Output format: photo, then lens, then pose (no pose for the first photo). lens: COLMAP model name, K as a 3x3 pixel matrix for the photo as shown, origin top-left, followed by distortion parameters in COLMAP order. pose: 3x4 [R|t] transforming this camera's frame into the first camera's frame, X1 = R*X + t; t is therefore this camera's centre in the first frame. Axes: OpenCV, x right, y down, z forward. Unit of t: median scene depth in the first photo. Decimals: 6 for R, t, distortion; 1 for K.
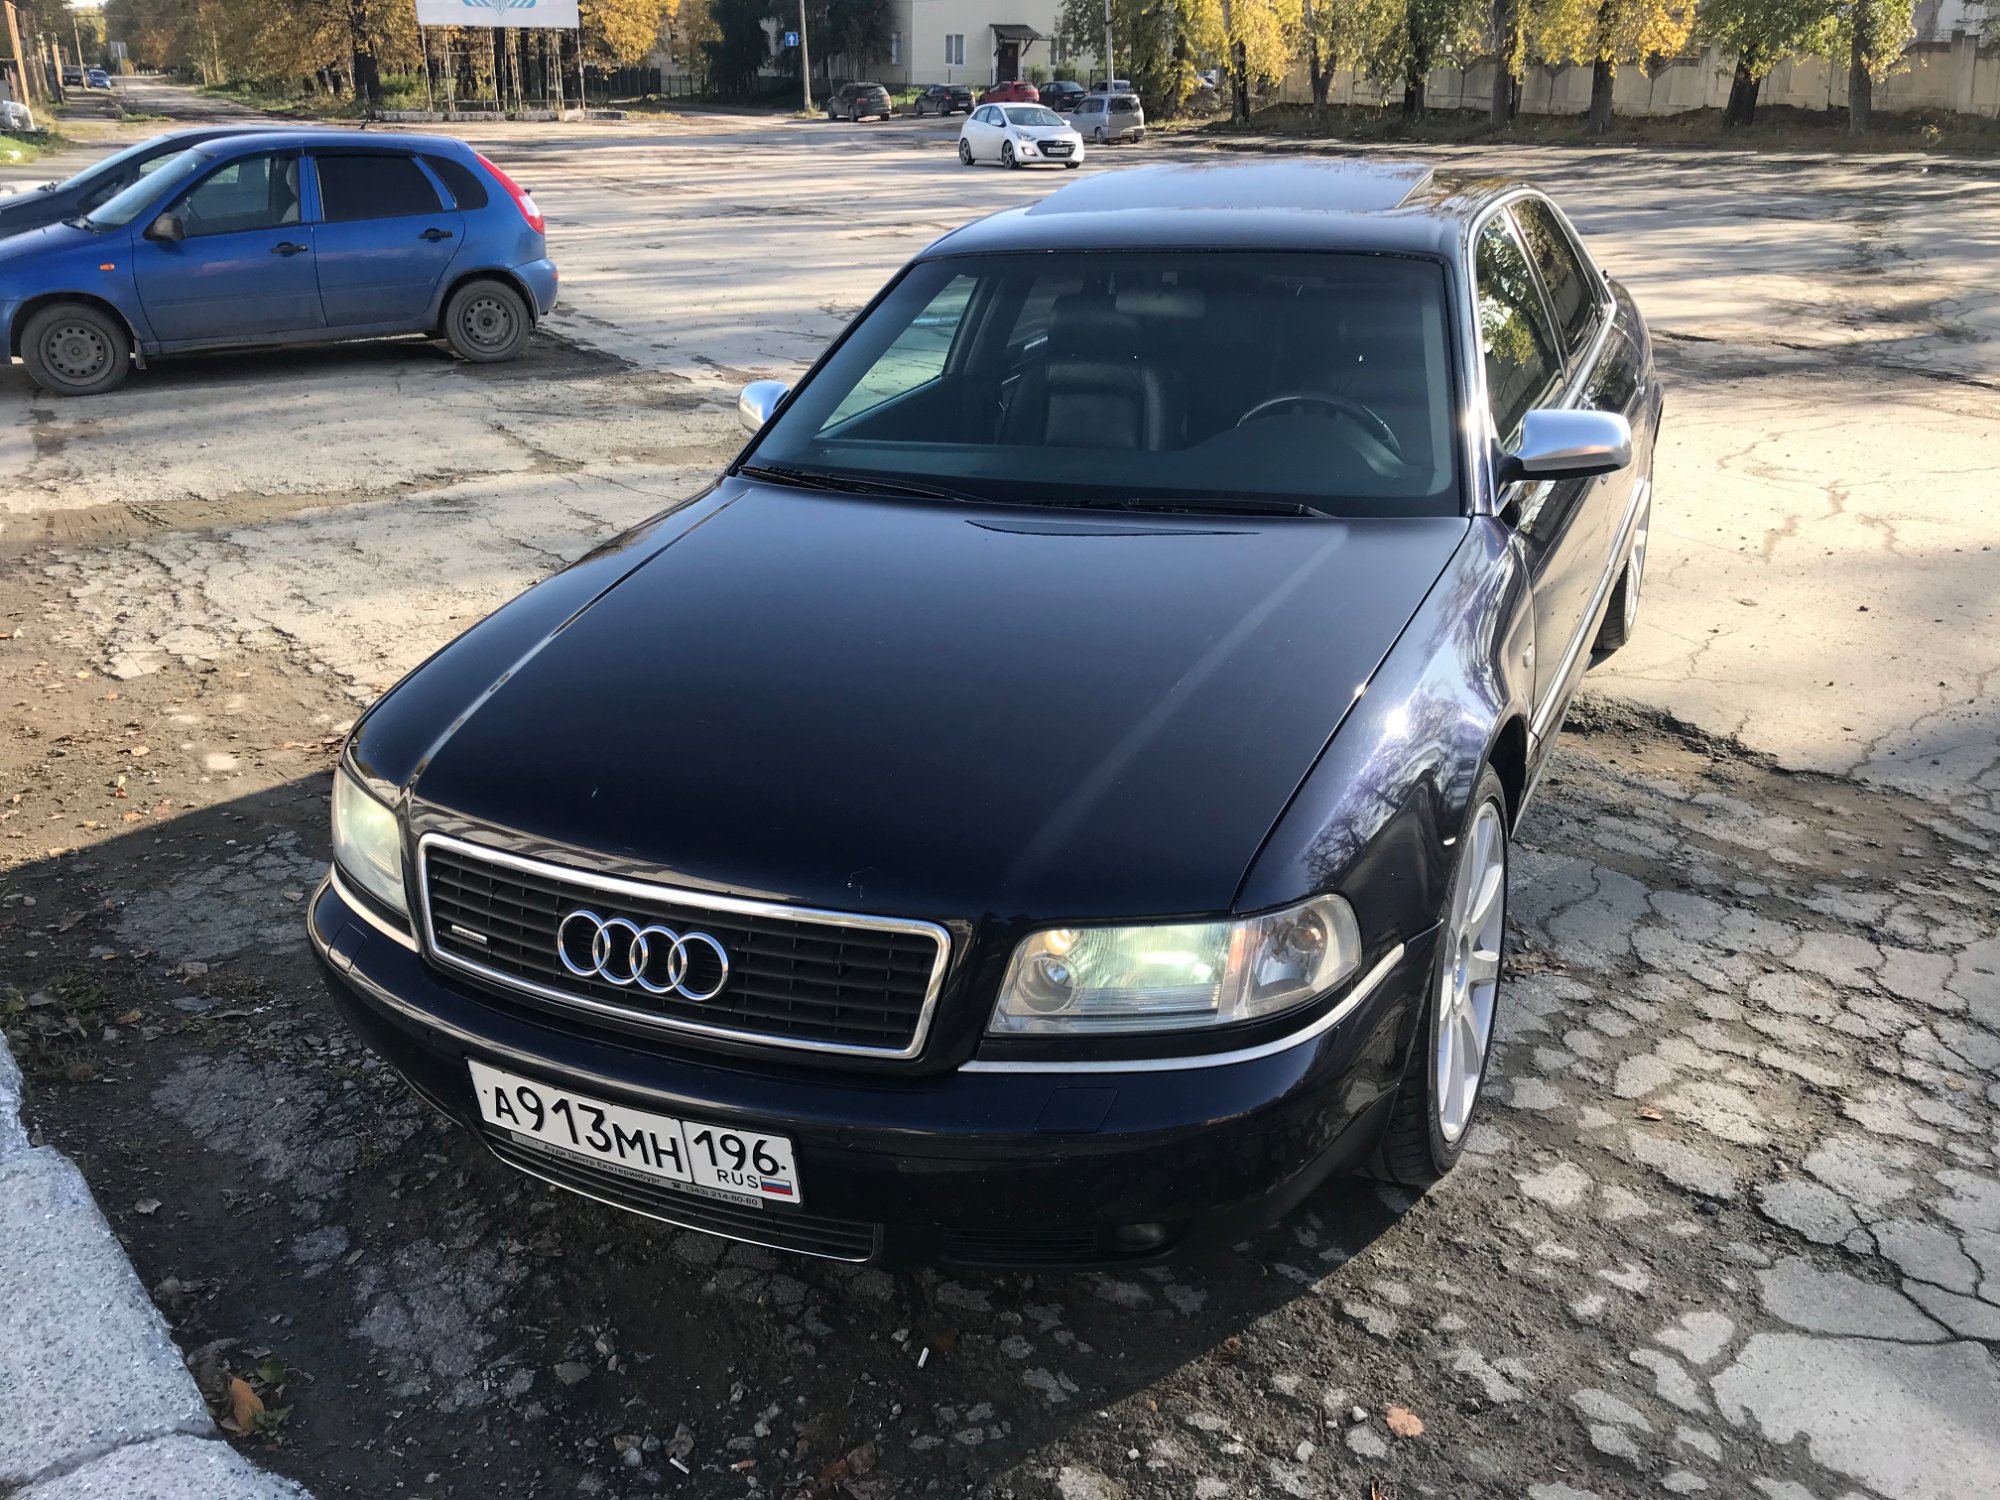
lens RADIAL K [[1634.4, 0, 996.7], [0, 1634.4, 739.2], [0, 0, 1]] dist [0.005485, 0.014614]
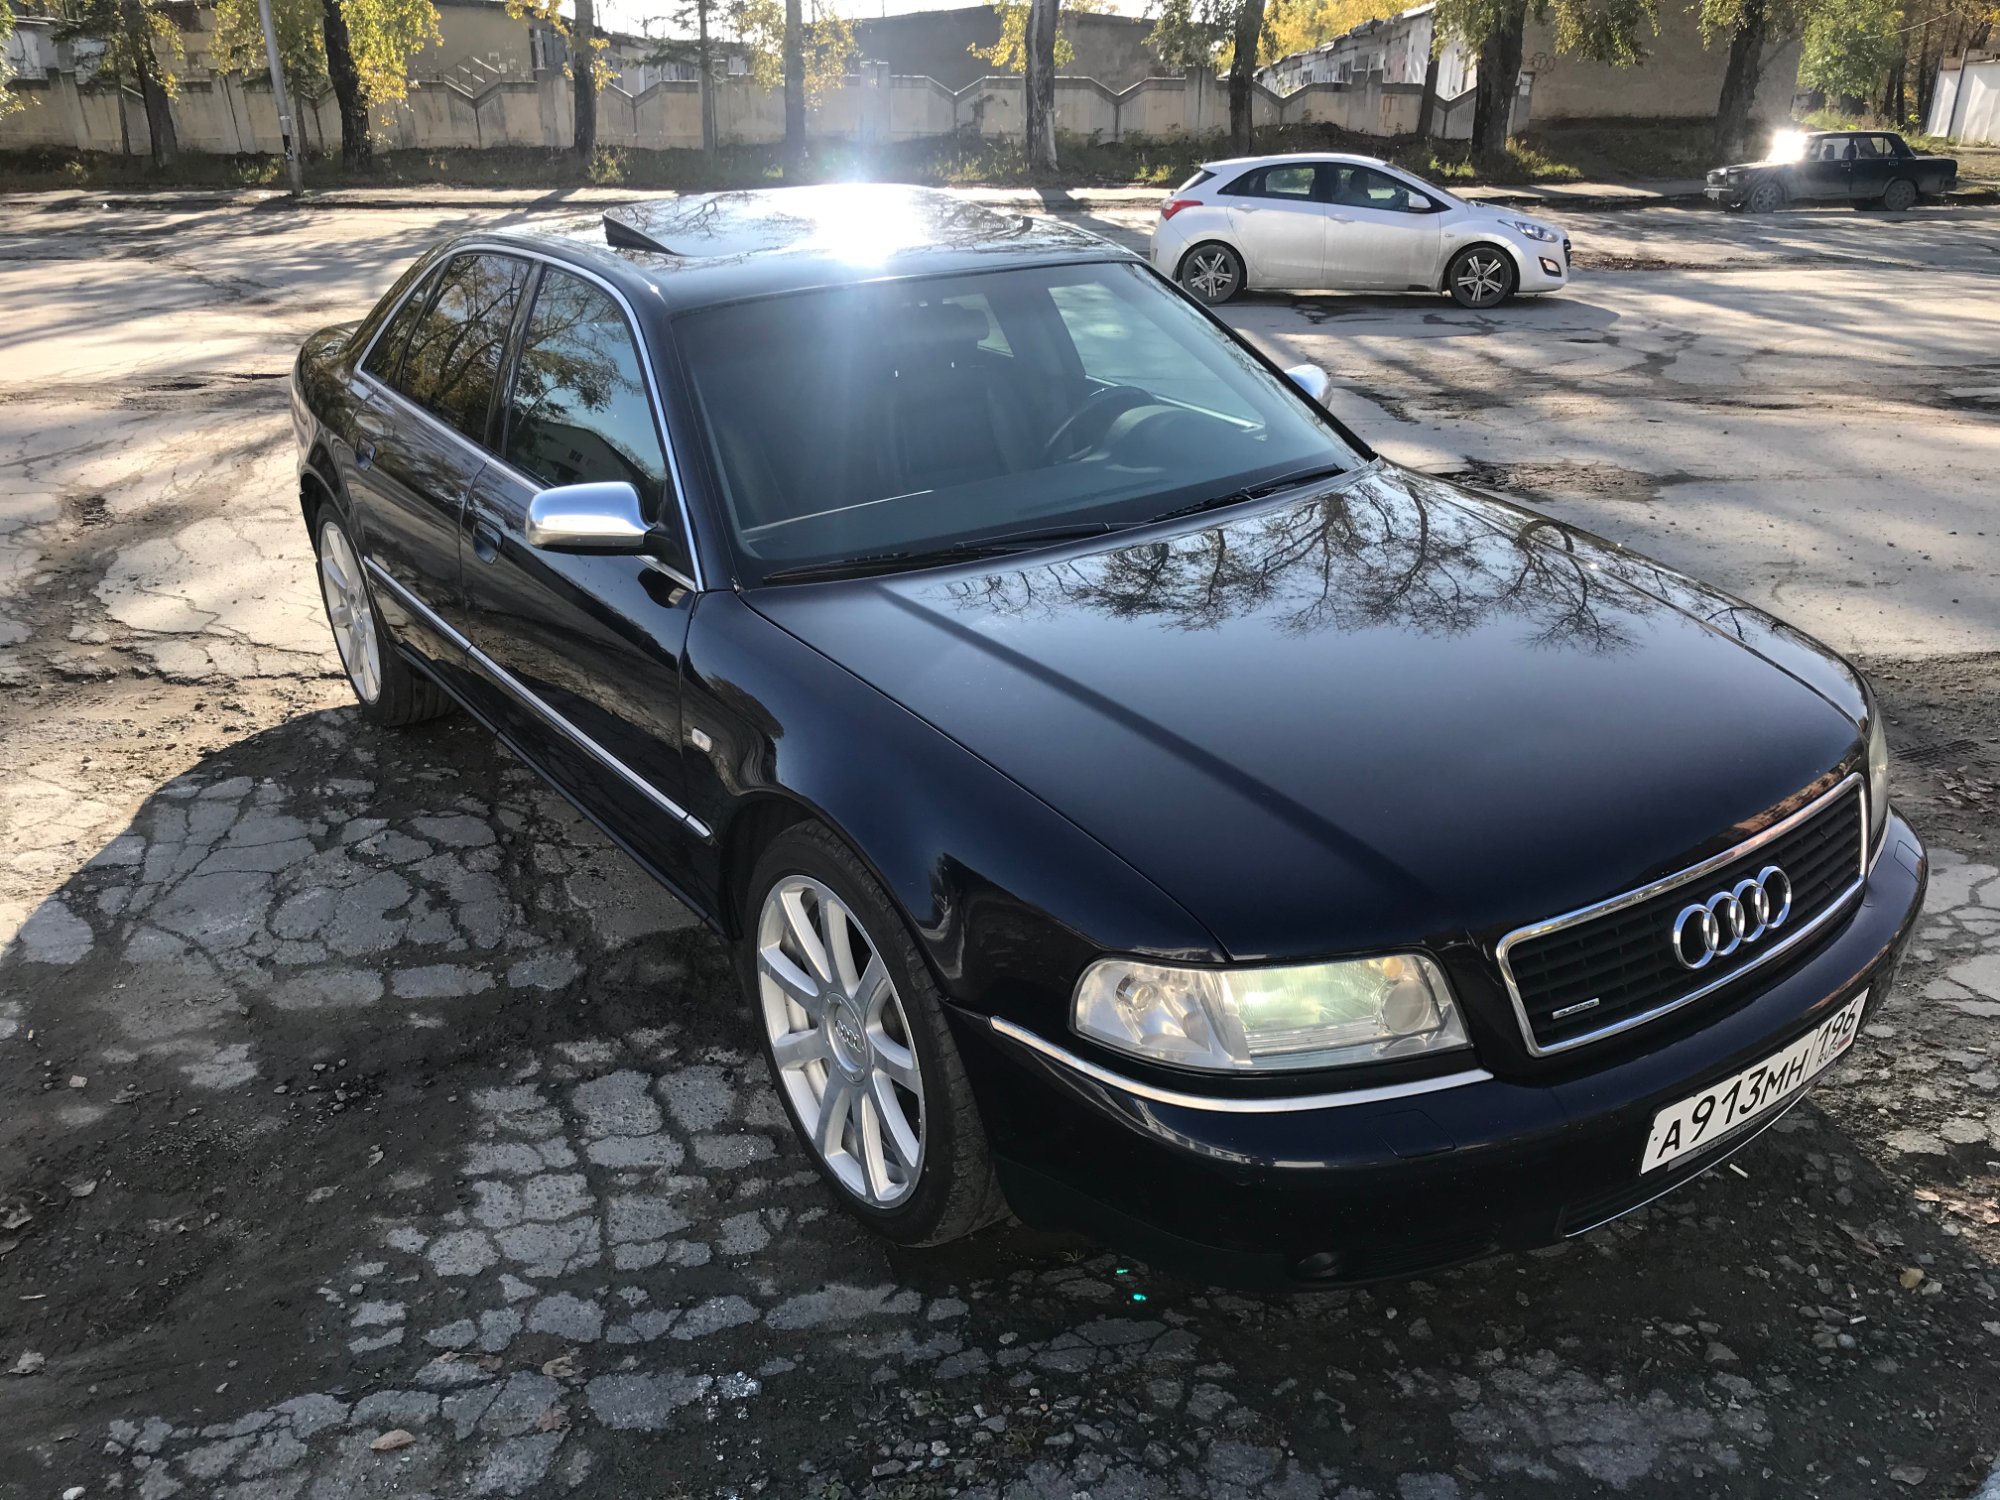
lens RADIAL K [[1630.7, 0, 998.2], [0, 1630.7, 764.9], [0, 0, 1]] dist [-0.011082, 0.037323]
pose [[0.500403, -0.316275, 0.805957, -0.246958], [0.320865, 0.932348, 0.166655, -0.055738], [-0.804141, 0.175209, 0.568031, 0.149840]]
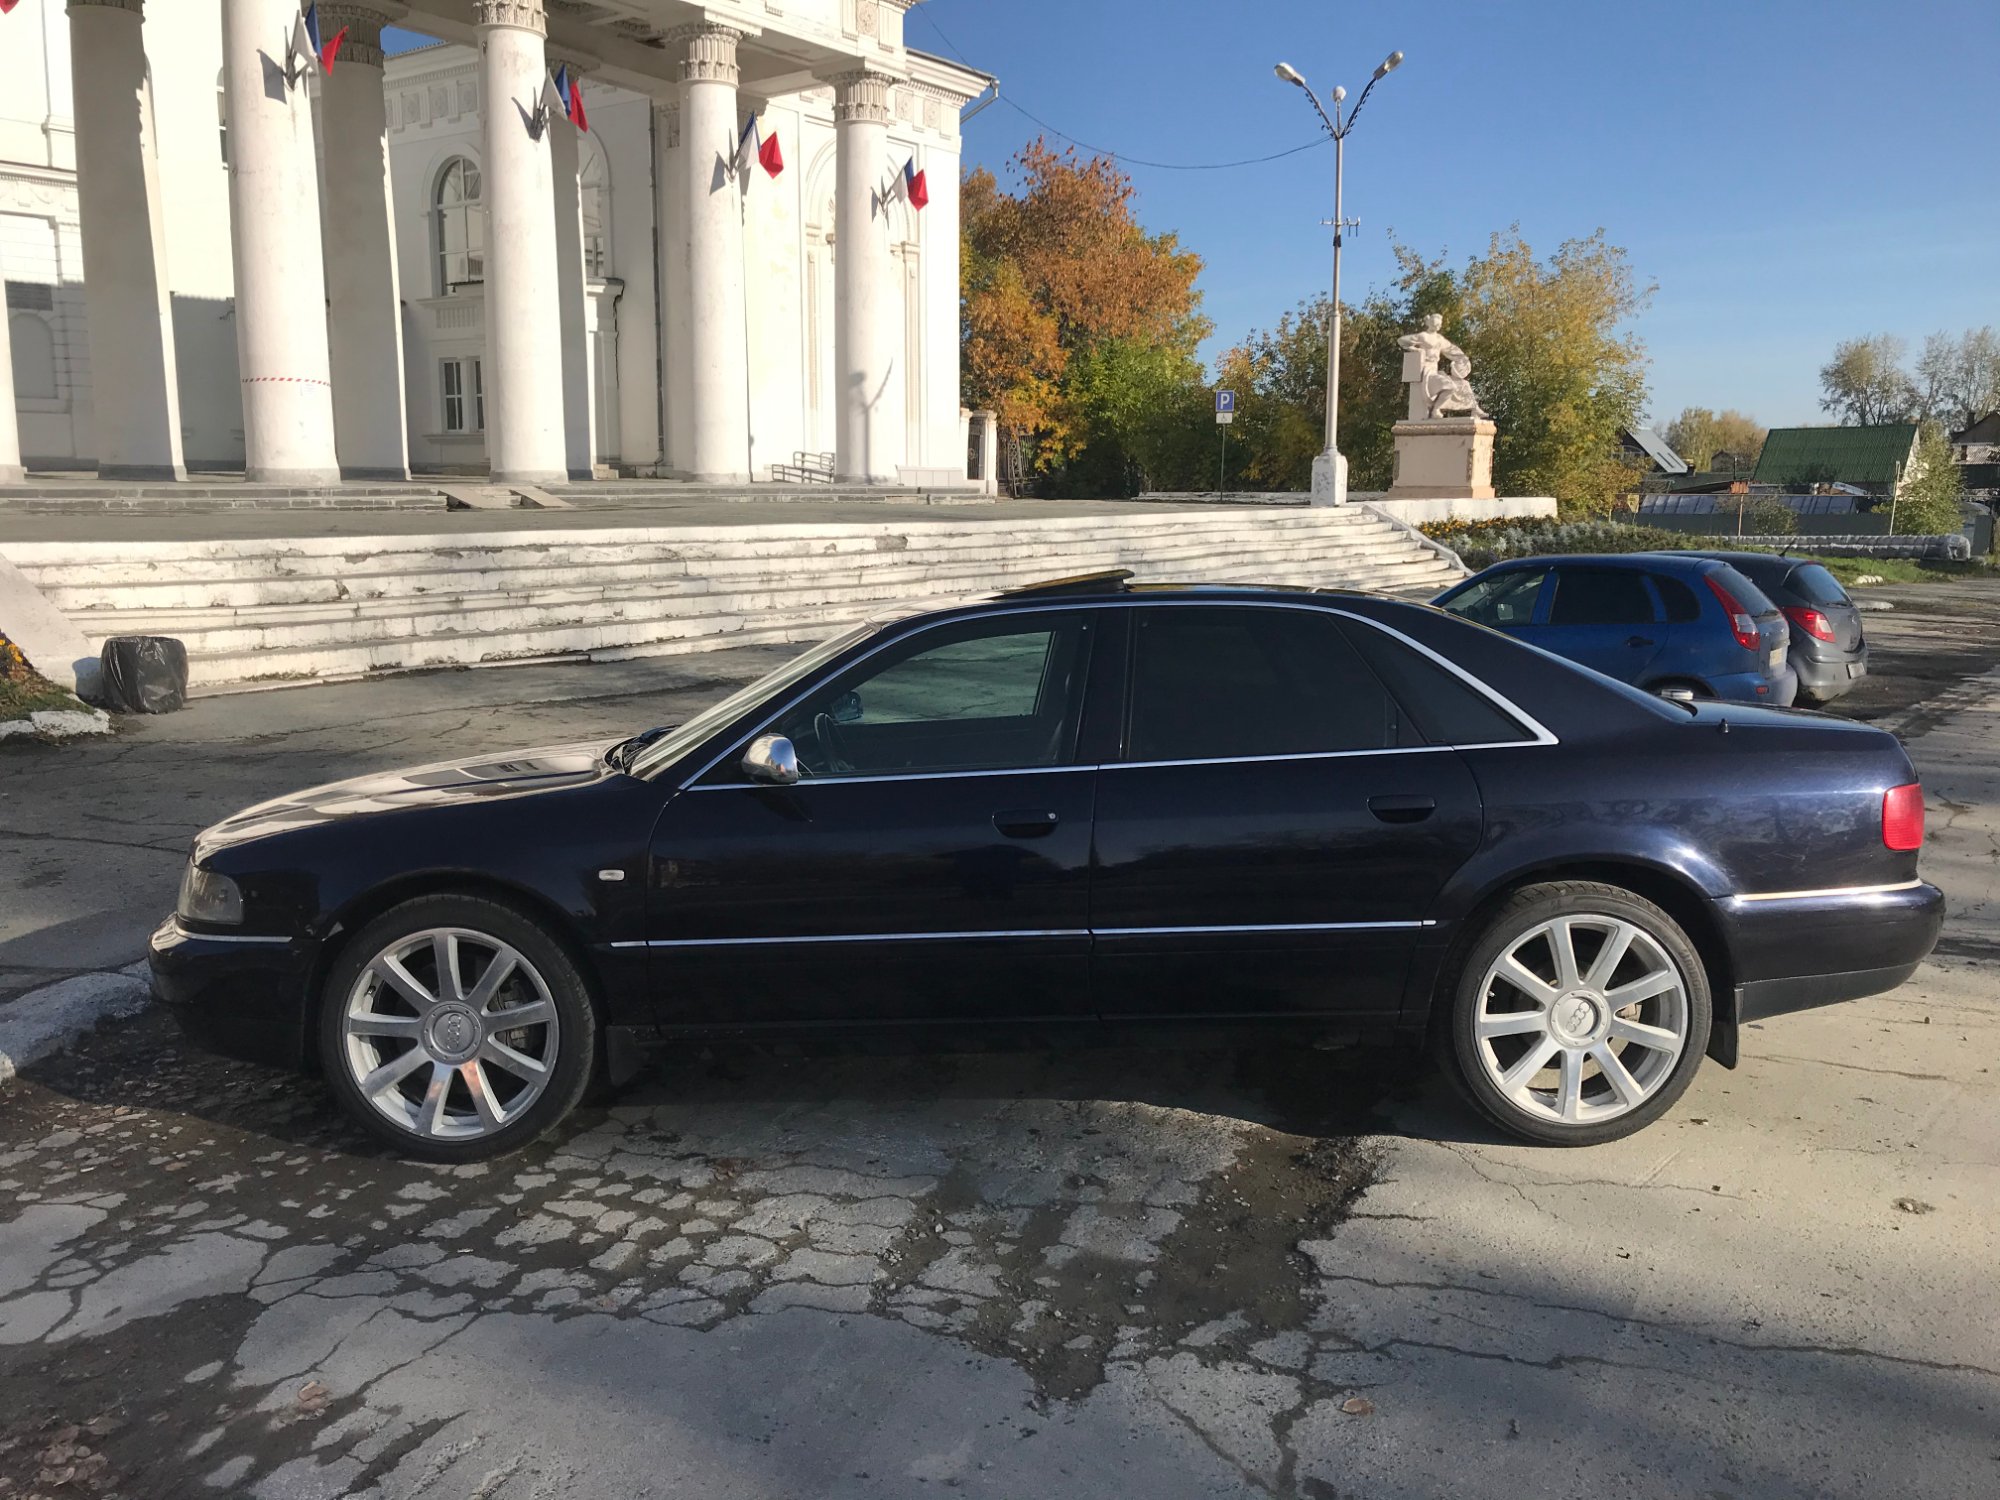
lens RADIAL K [[1625.5, 0, 994.6], [0, 1625.5, 751.1], [0, 0, 1]] dist [0.027873, -0.022414]
pose [[0.436094, 0.128323, -0.890705, 0.453695], [-0.336441, 0.941254, -0.029118, -0.059029], [0.834643, 0.312368, 0.453649, 0.155313]]
